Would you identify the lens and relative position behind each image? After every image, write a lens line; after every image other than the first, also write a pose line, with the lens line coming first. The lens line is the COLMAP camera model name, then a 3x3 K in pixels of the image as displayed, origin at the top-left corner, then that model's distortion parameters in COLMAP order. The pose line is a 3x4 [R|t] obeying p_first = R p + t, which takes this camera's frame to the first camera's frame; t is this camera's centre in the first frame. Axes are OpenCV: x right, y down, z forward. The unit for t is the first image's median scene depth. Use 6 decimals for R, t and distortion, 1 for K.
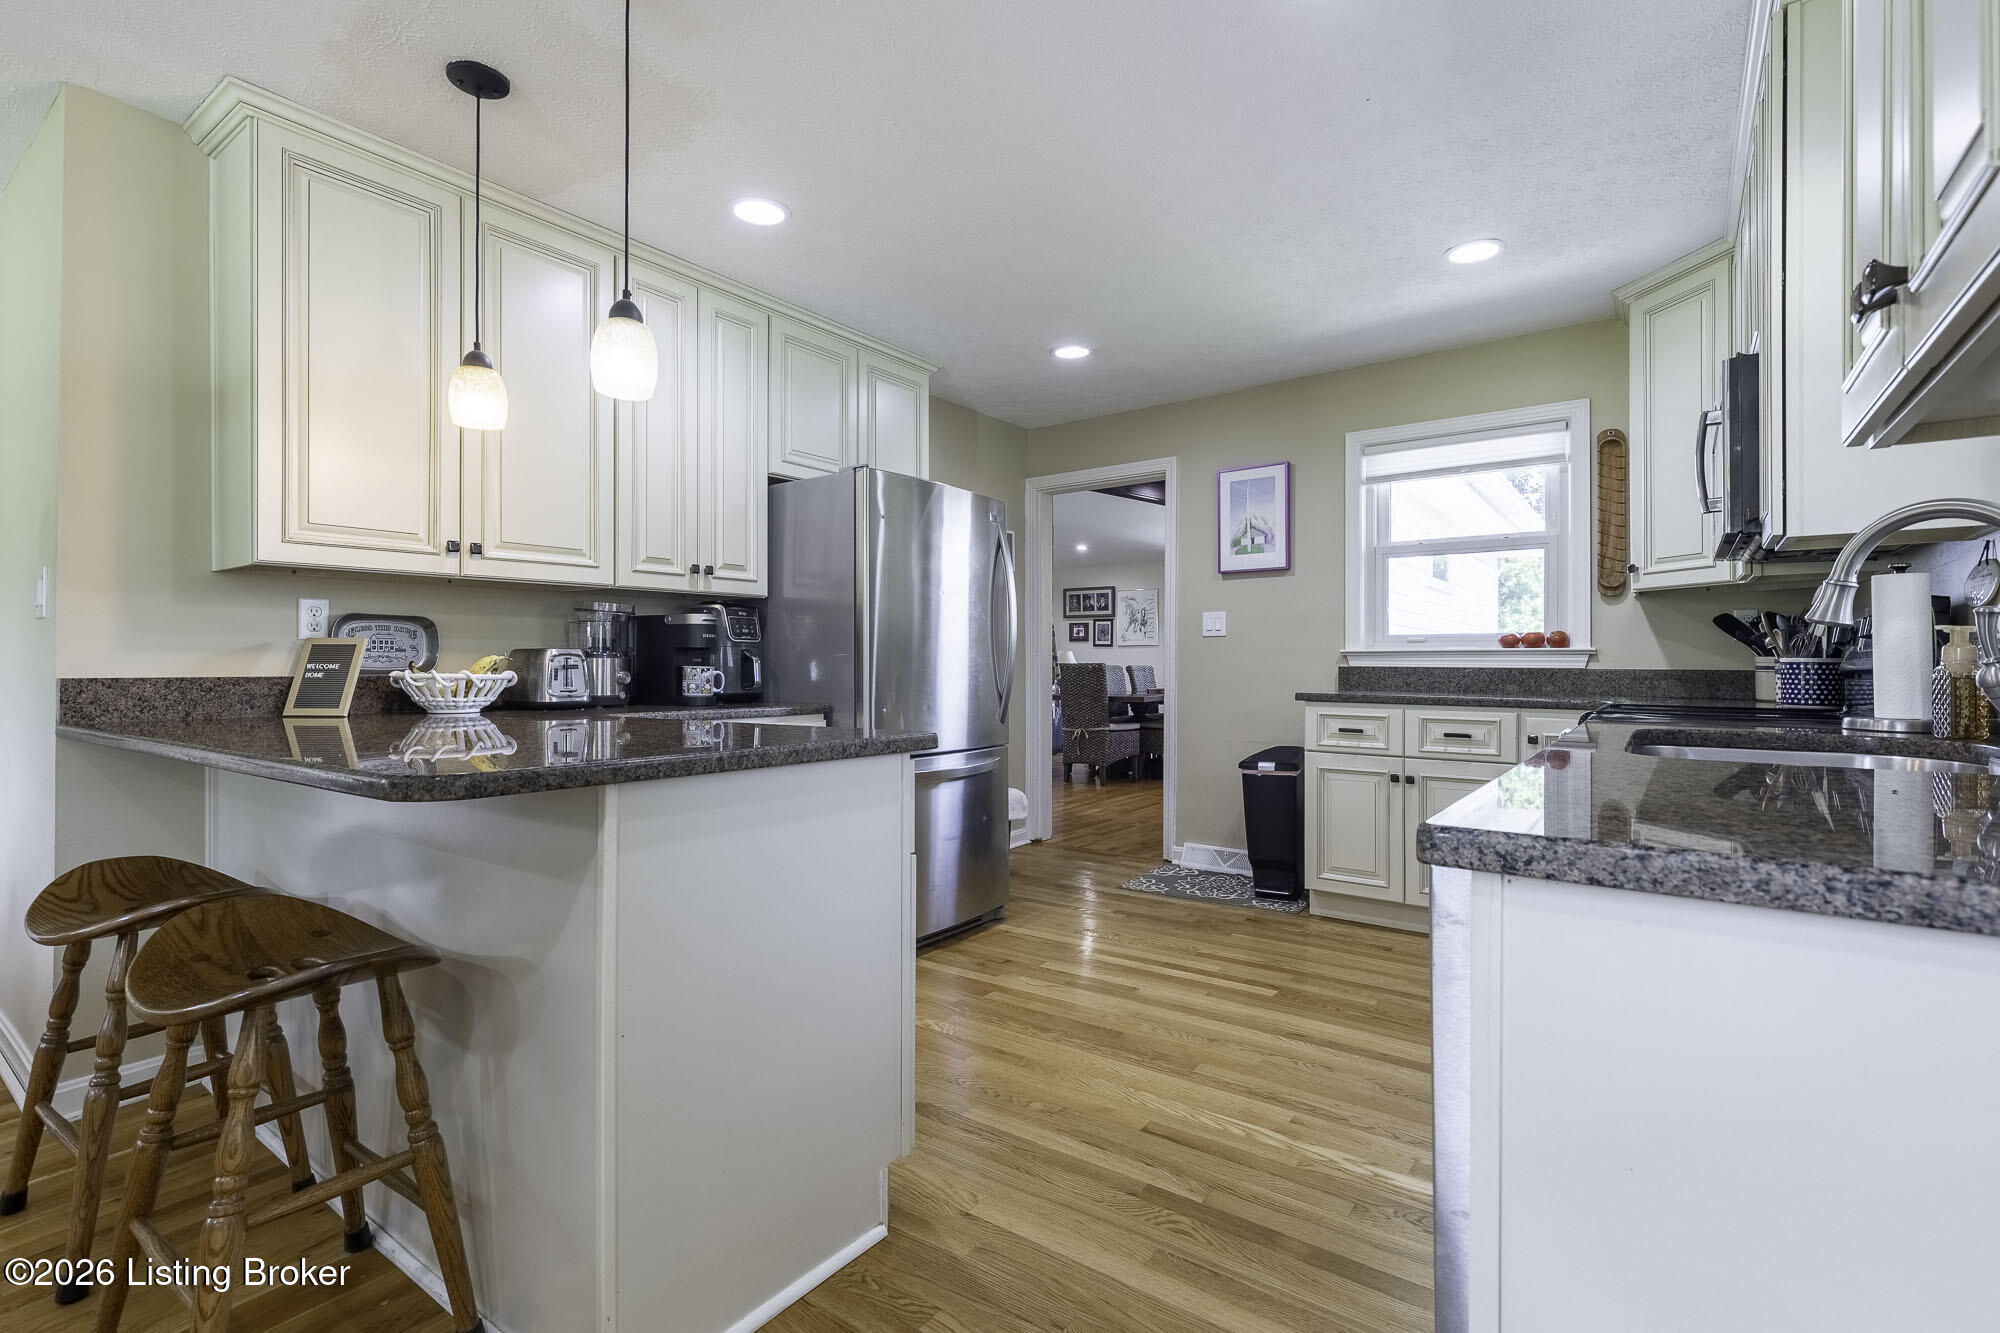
lens RADIAL K [[920.8, 0, 988.9], [0, 920.8, 658.3], [0, 0, 1]] dist [0.002210, 0.000120]
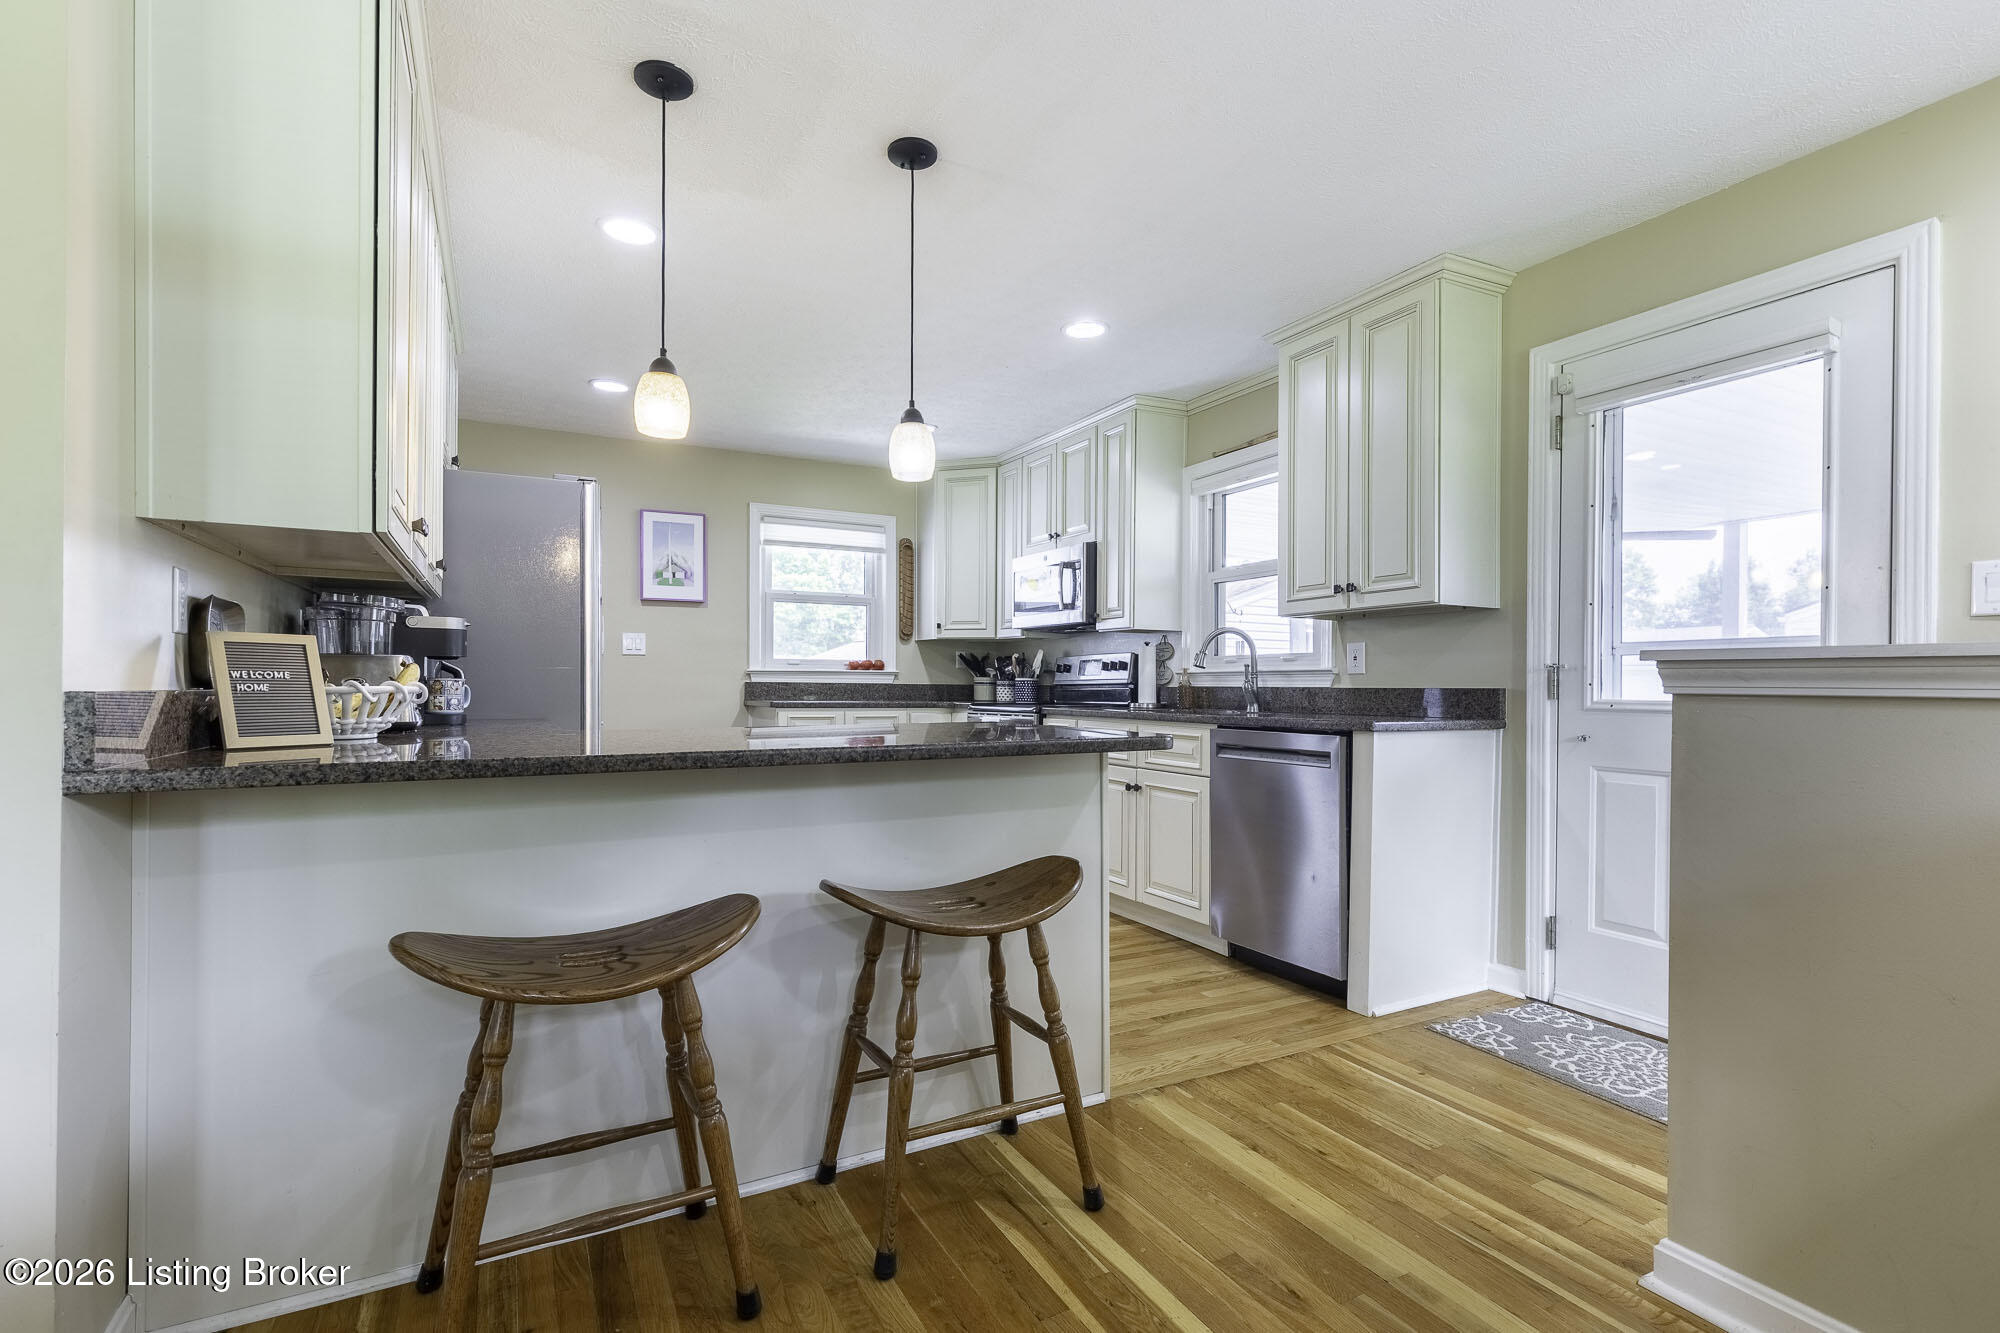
lens RADIAL K [[907.4, 0, 997.2], [0, 907.4, 676.2], [0, 0, 1]] dist [0.003458, 0.001135]
pose [[0.429429, 0.009739, 0.903048, -0.702935], [-0.009788, 0.999933, -0.006129, 0.005732], [-0.903047, -0.006207, 0.429496, 0.153190]]
